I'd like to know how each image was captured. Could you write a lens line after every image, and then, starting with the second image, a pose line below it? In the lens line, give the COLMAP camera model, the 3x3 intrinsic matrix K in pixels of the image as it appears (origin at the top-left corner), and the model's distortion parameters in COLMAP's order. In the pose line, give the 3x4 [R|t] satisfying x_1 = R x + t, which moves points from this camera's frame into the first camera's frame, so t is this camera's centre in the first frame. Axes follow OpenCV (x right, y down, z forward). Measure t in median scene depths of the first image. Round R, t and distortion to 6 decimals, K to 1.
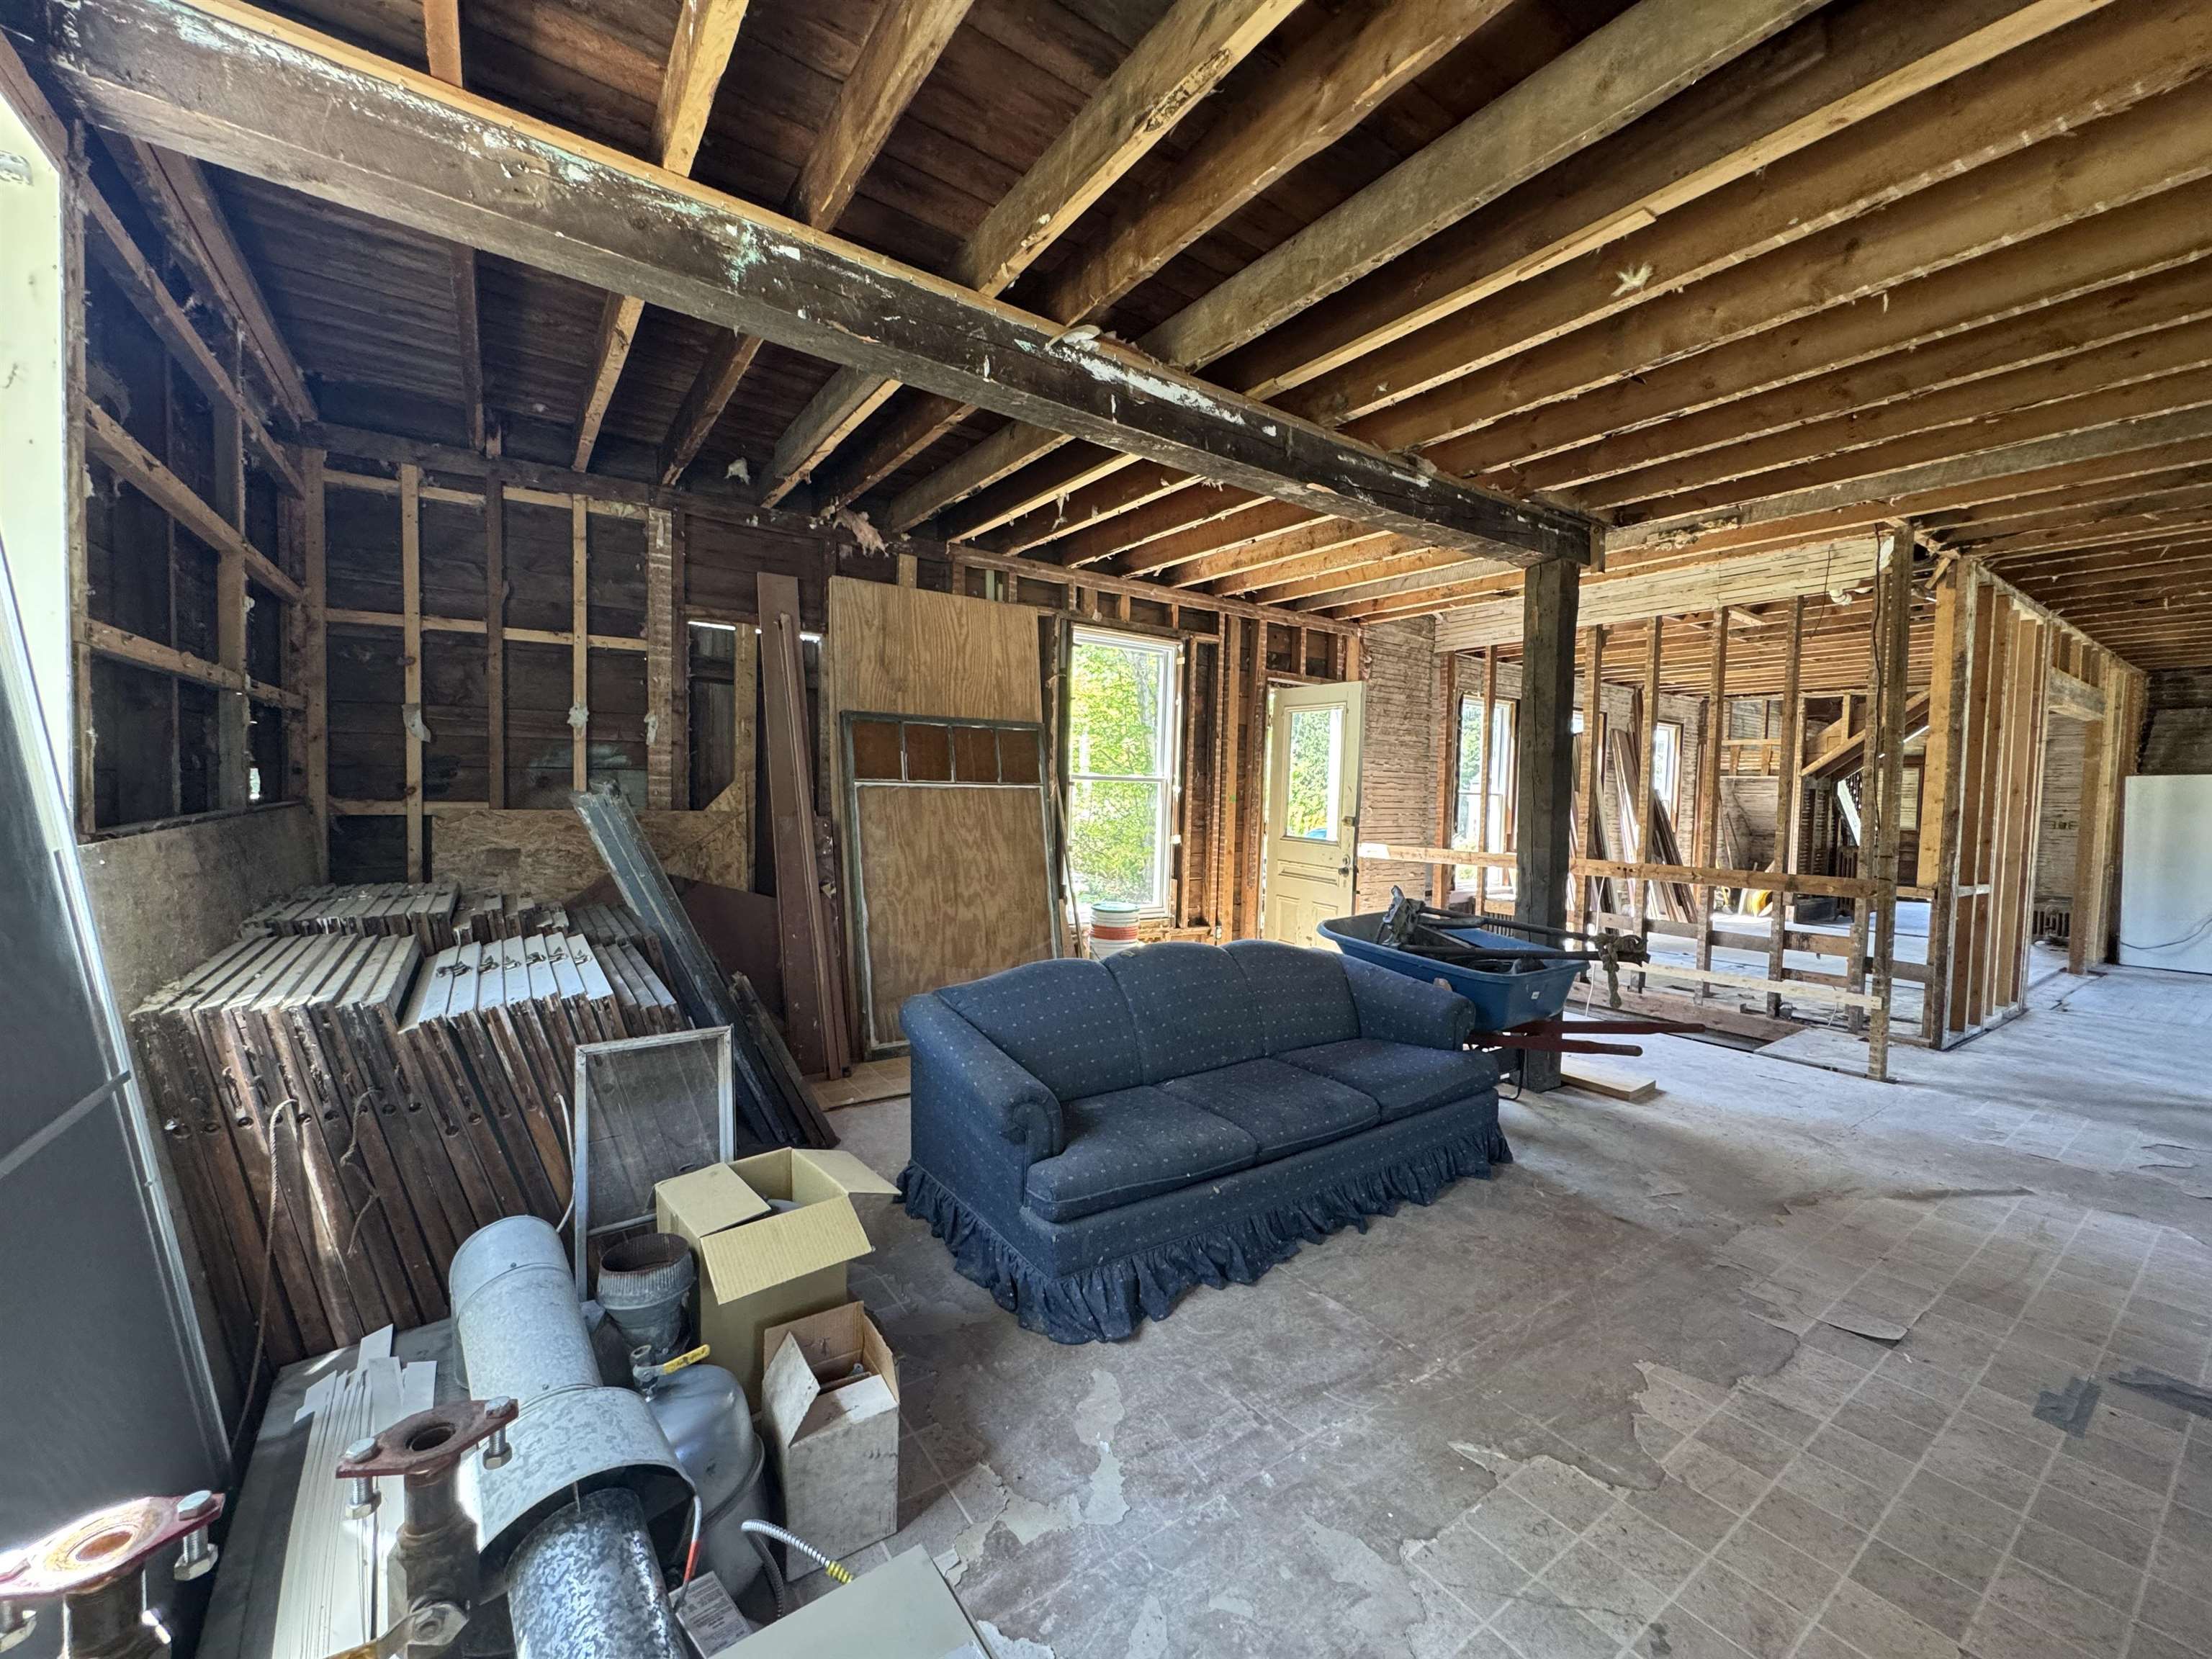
lens RADIAL K [[885.4, 0, 1103.7], [0, 885.4, 831.4], [0, 0, 1]] dist [-0.004612, 0.001211]
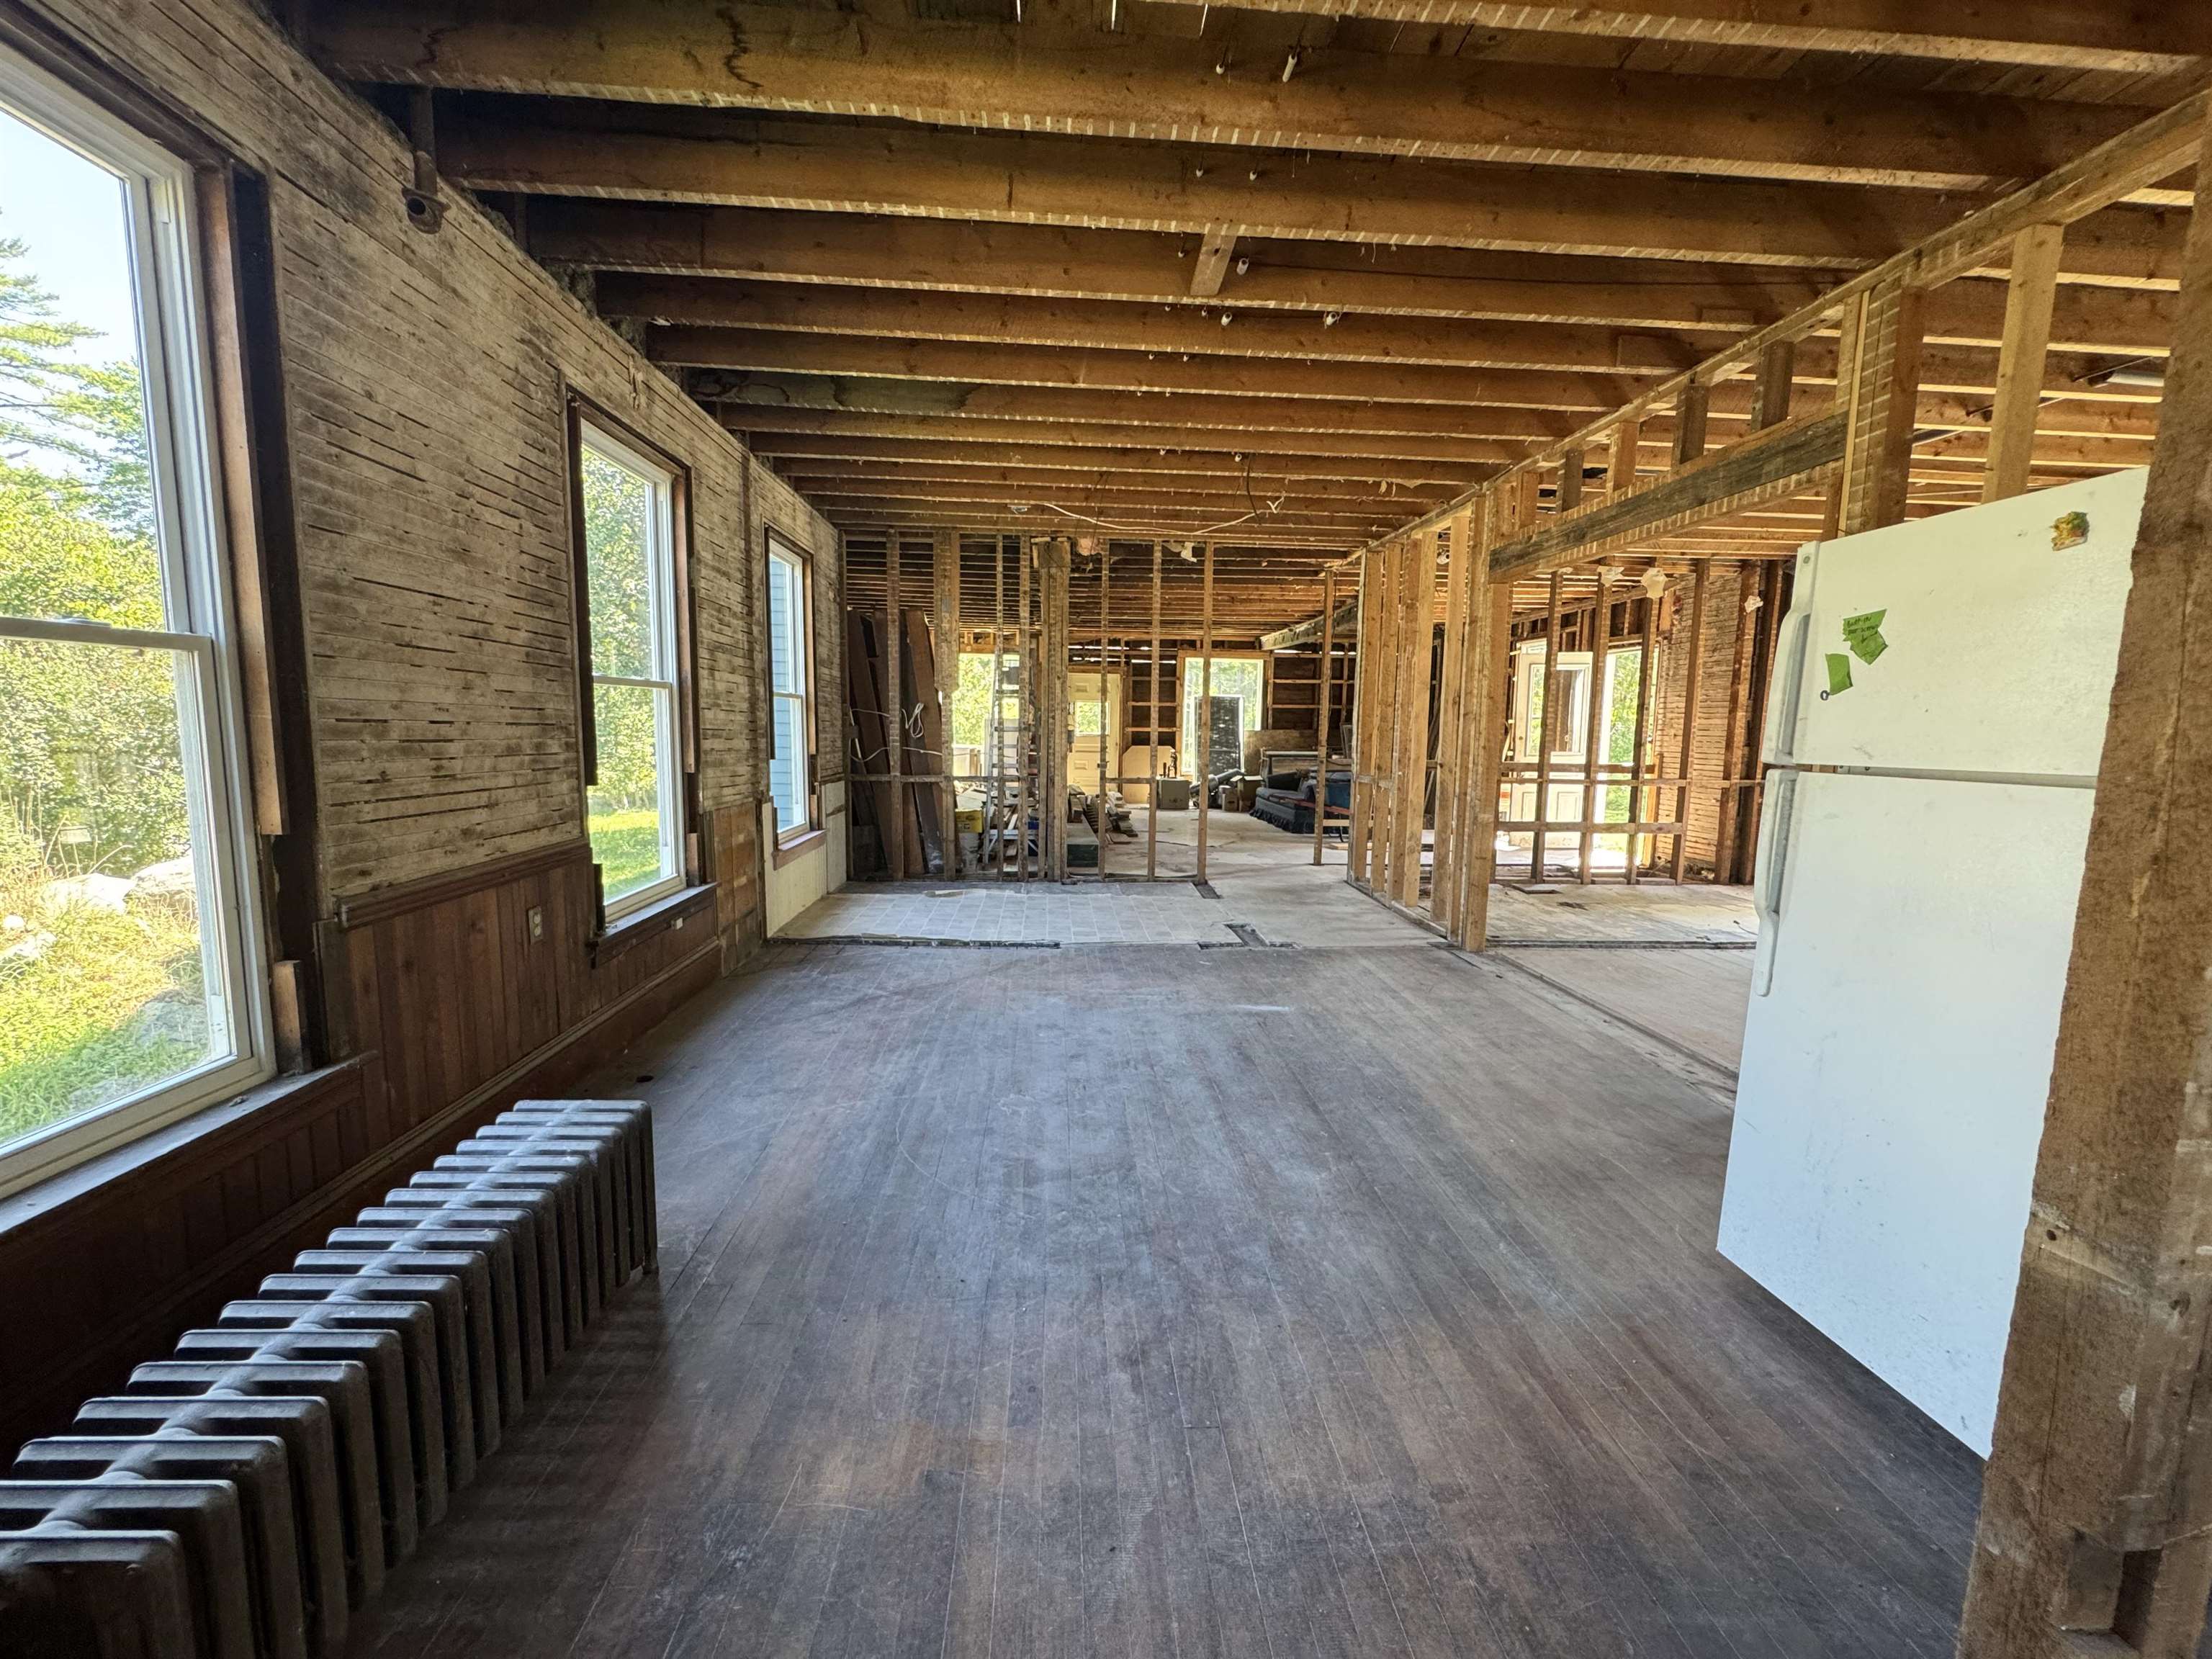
lens RADIAL K [[885.4, 0, 1113.0], [0, 885.4, 833.1], [0, 0, 1]] dist [-0.004612, 0.001211]
pose [[-0.503118, 0.078106, -0.860681, 2.283014], [-0.062695, 0.989985, 0.126489, -0.002461], [0.861940, 0.117599, -0.493183, 1.313600]]
